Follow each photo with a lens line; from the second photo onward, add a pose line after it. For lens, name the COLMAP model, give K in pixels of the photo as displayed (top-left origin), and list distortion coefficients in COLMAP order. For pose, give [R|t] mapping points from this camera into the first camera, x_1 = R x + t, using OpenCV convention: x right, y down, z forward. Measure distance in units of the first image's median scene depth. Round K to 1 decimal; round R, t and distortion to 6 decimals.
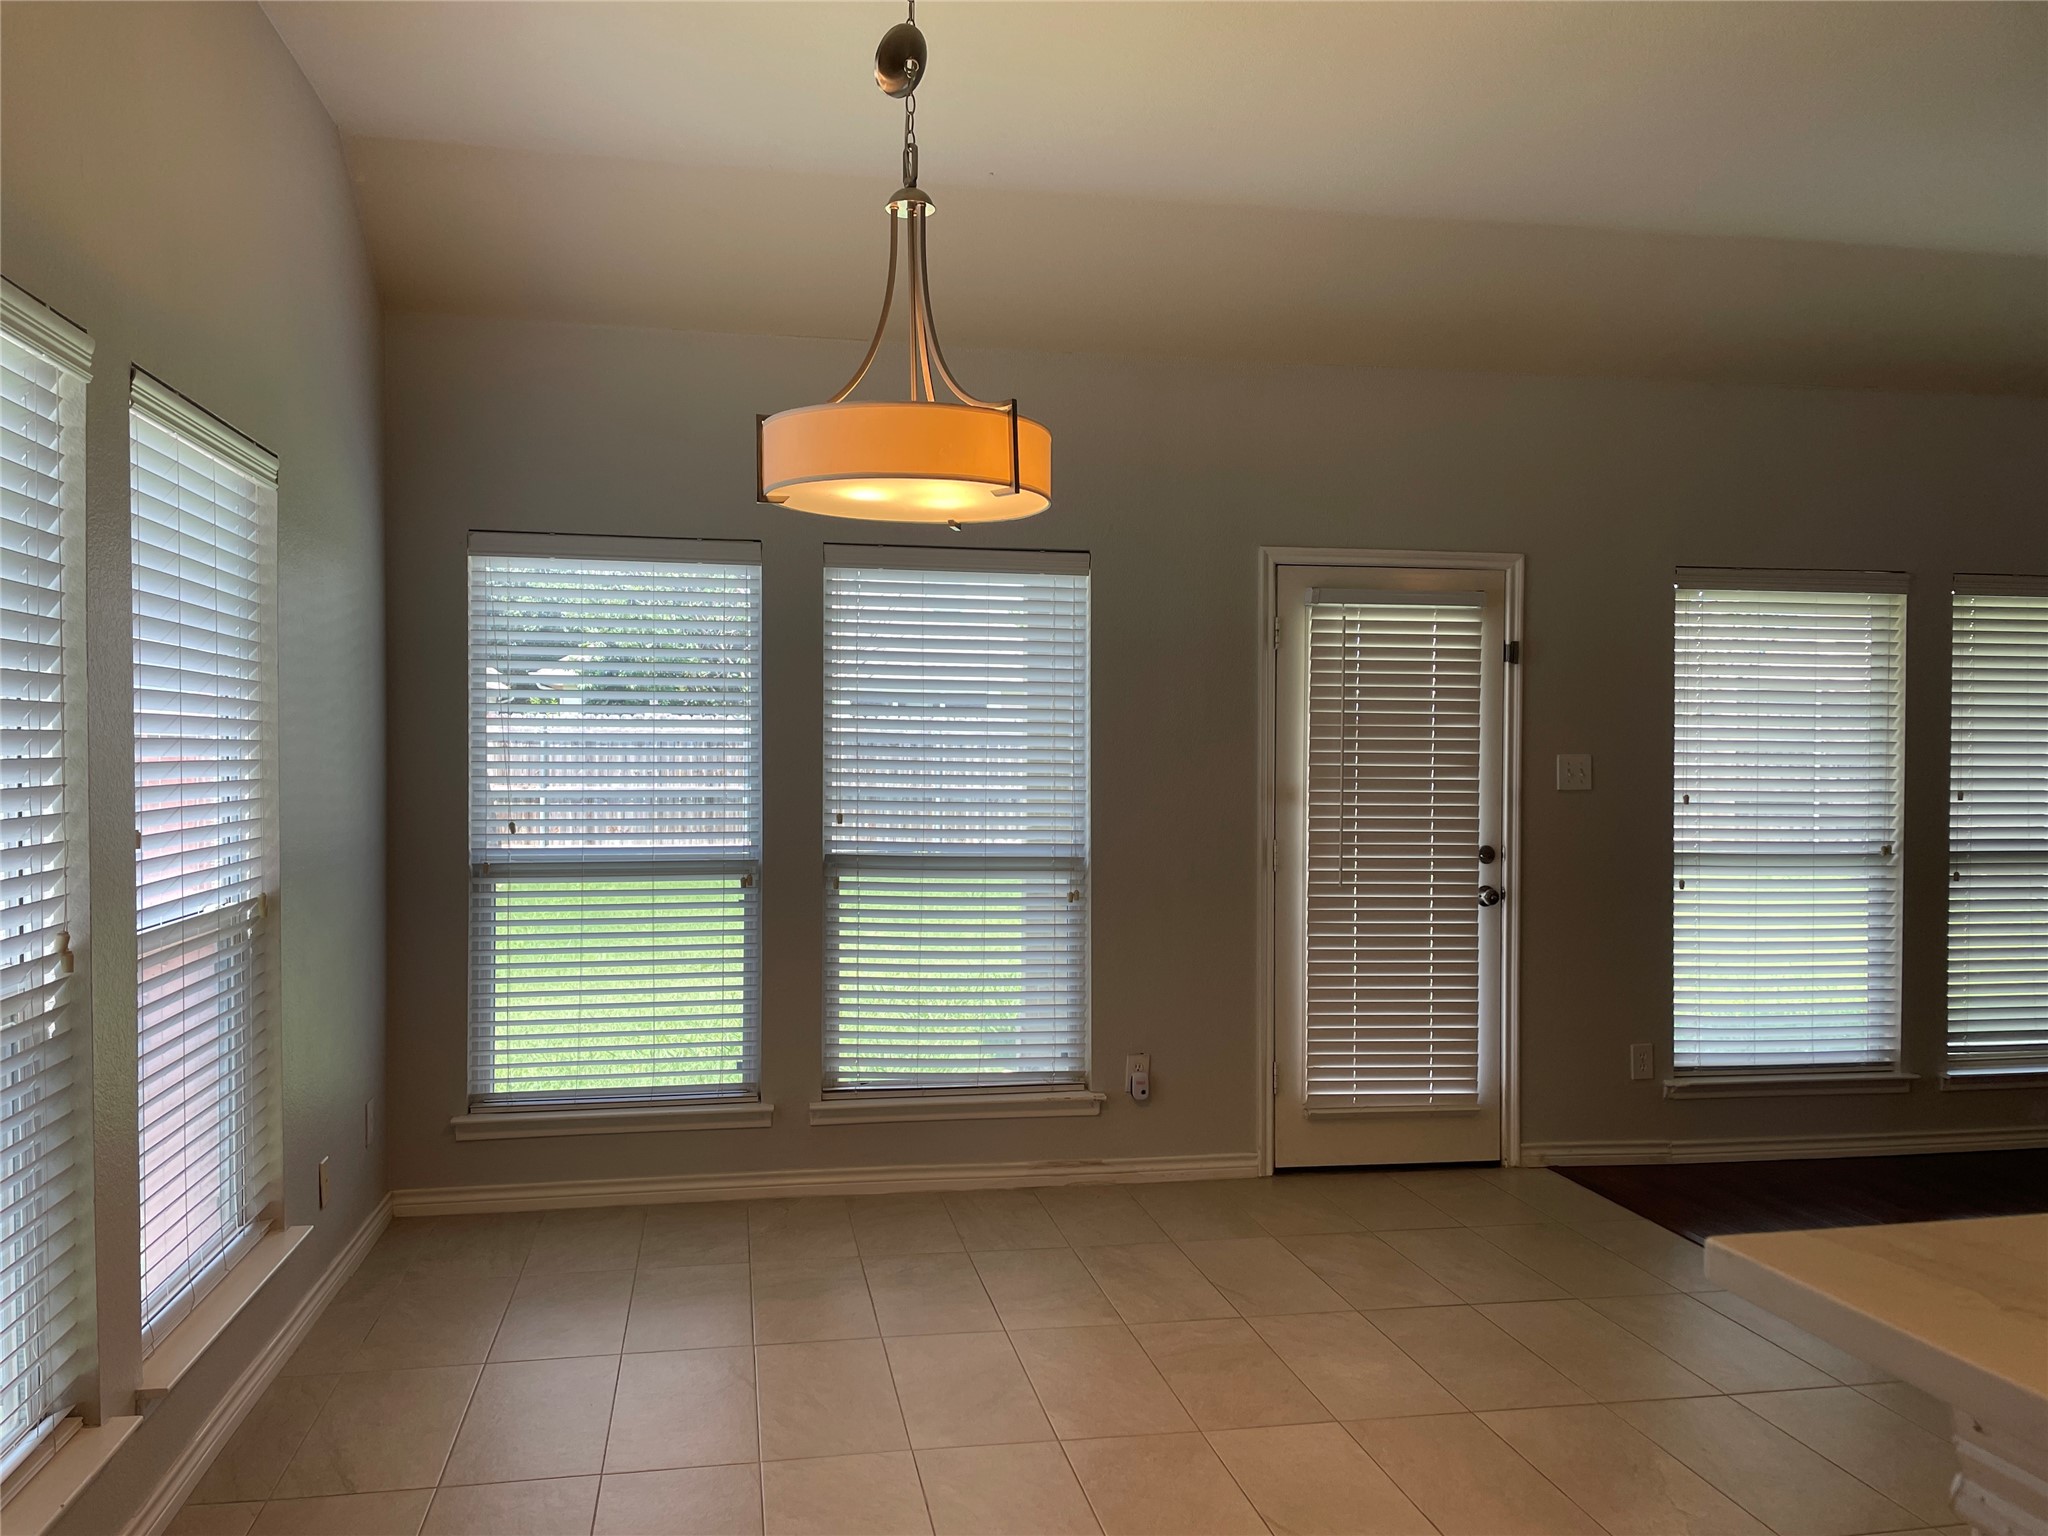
lens RADIAL K [[1539.0, 0, 1007.8], [0, 1539.0, 784.0], [0, 0, 1]] dist [0.095291, -0.119171]
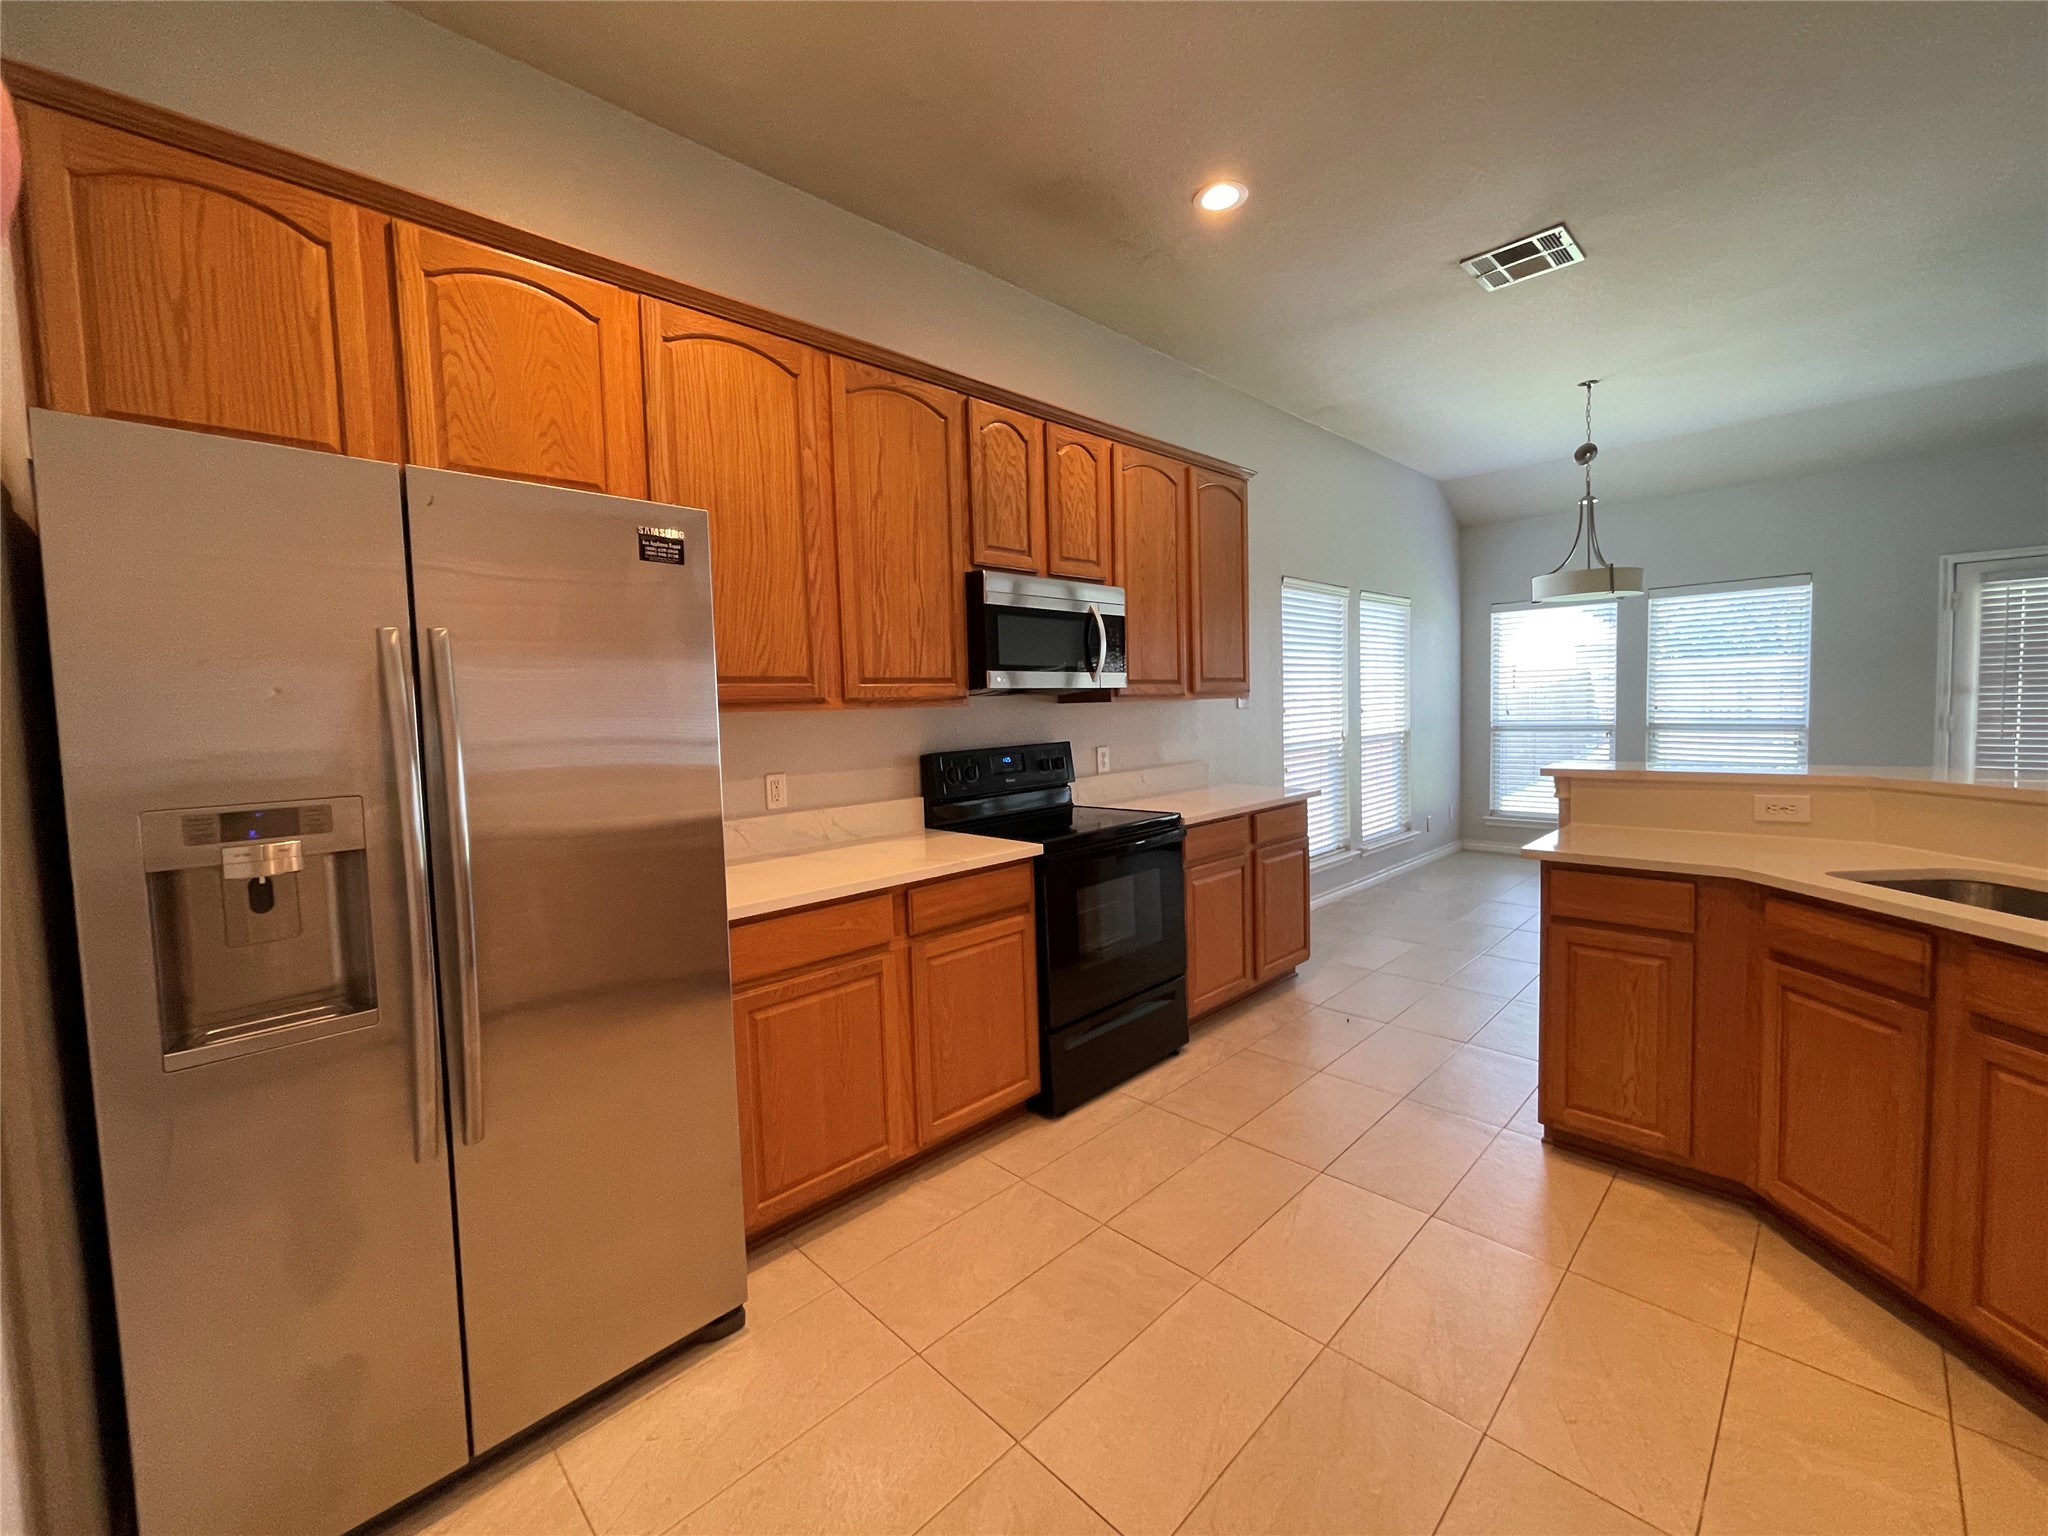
lens RADIAL K [[829.3, 0, 1023.2], [0, 829.3, 755.2], [0, 0, 1]] dist [-0.000622, -0.000254]
pose [[0.562988, 0.027840, -0.825996, 0.368520], [0.018478, 0.998759, 0.046257, 0.018407], [0.826259, -0.041305, 0.561774, -0.469845]]
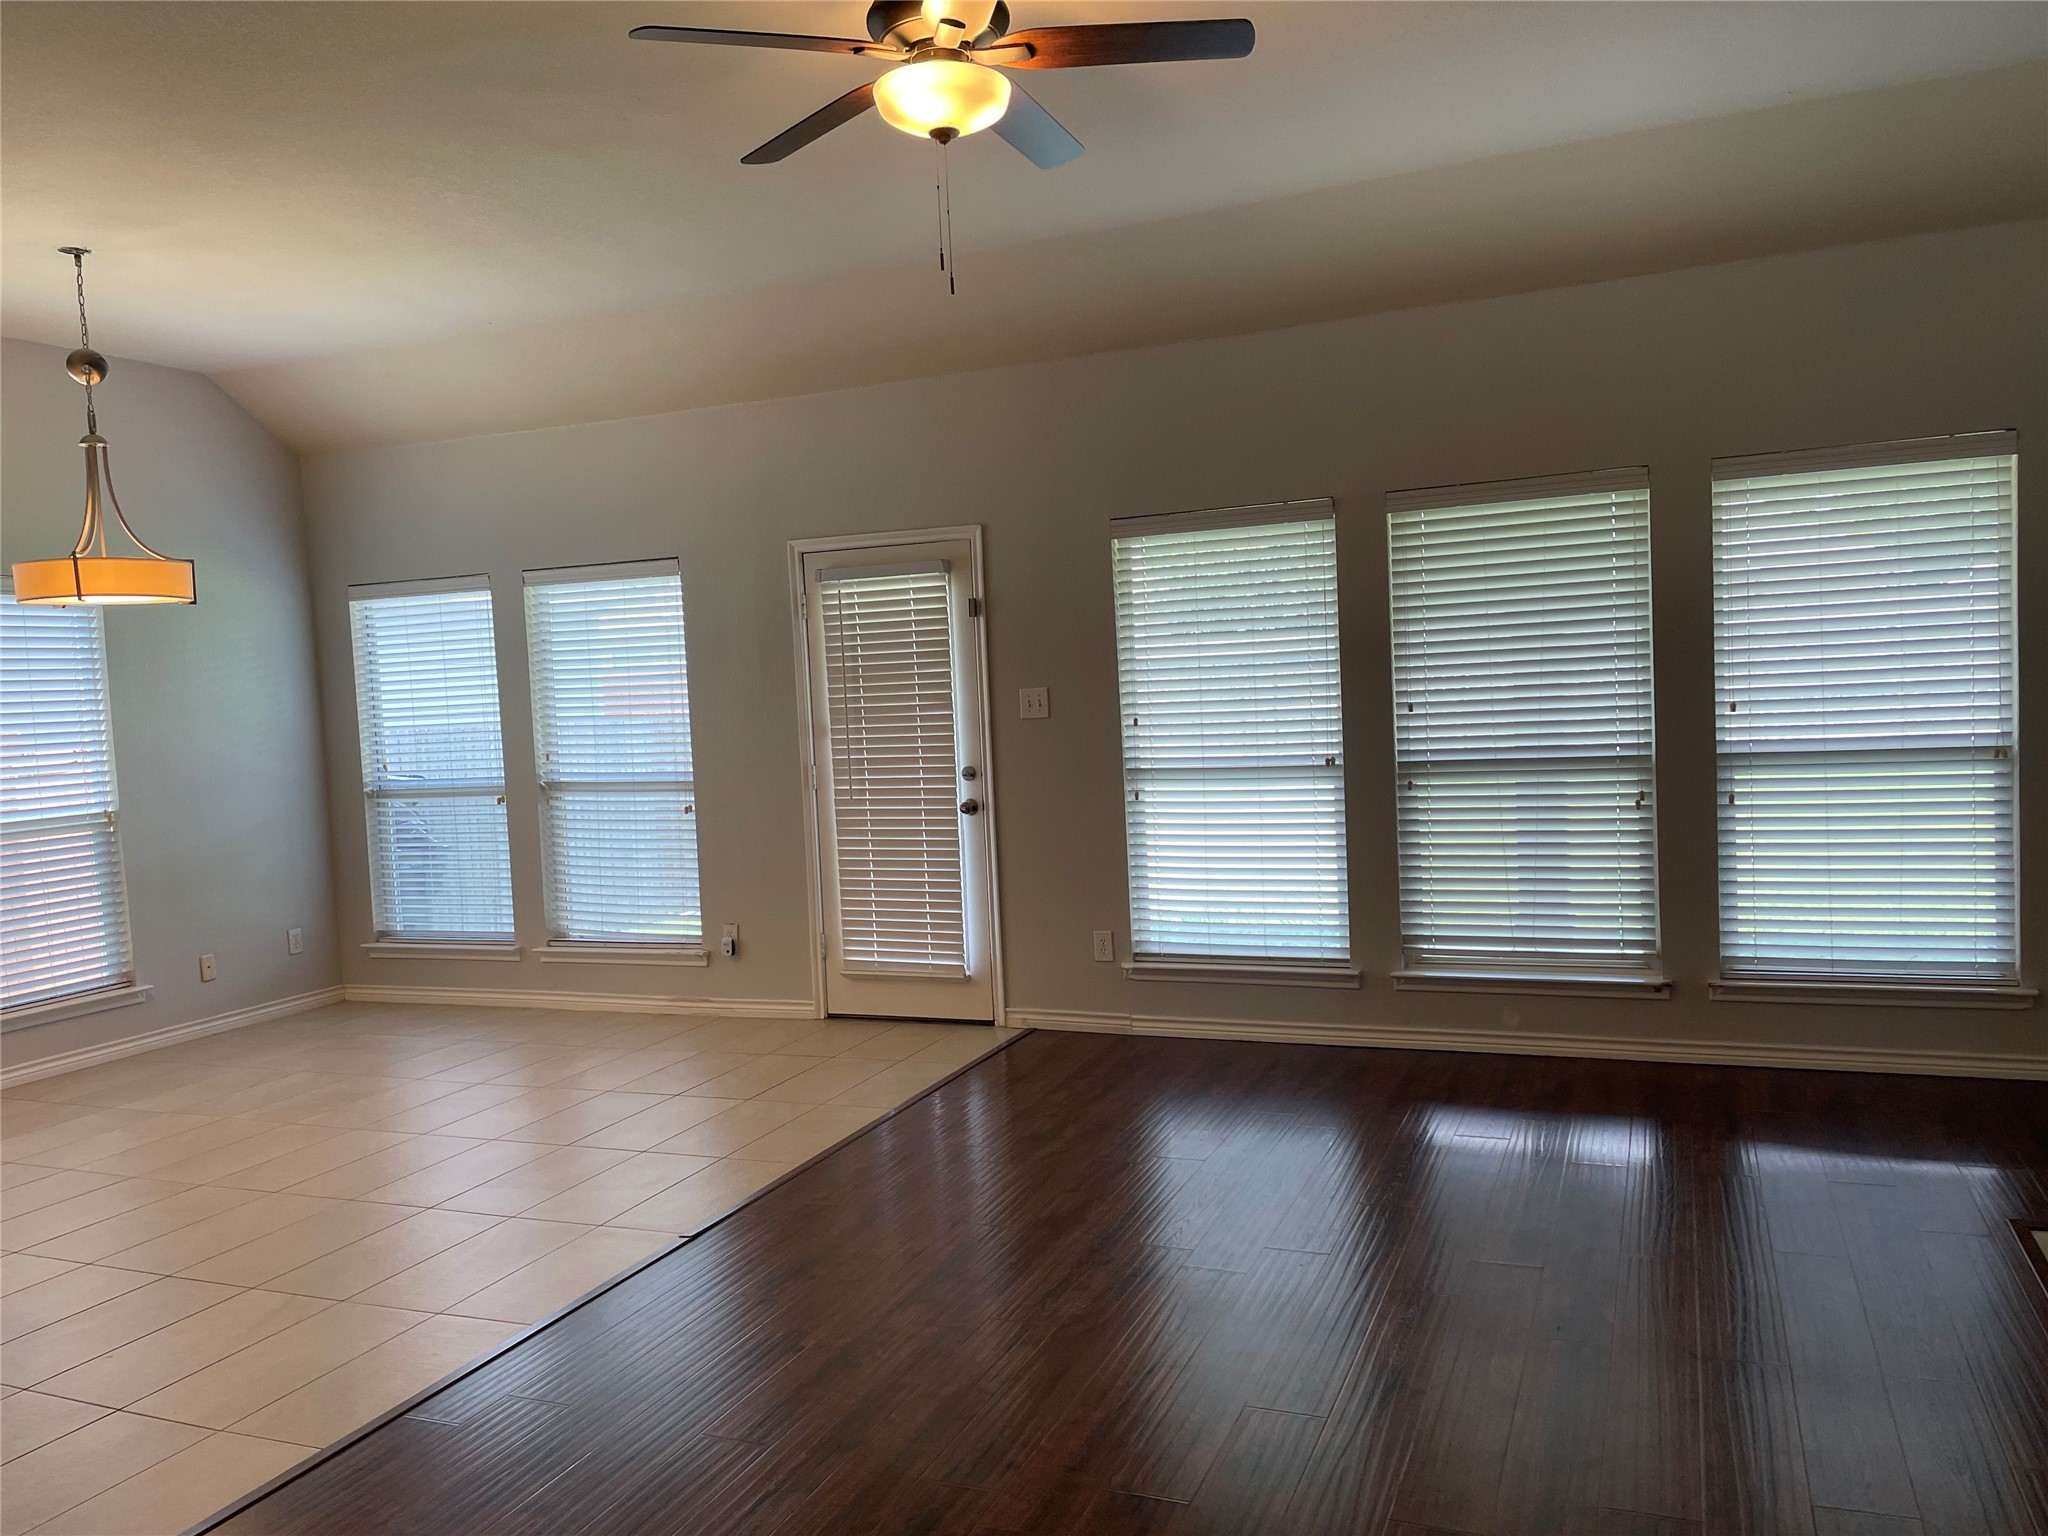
lens RADIAL K [[1539.0, 0, 1021.0], [0, 1539.0, 789.5], [0, 0, 1]] dist [0.095291, -0.119171]
pose [[0.837490, -0.008662, -0.546384, 1.032626], [0.045038, 0.997567, 0.053219, -0.005025], [0.544594, -0.069179, 0.835842, 0.003823]]
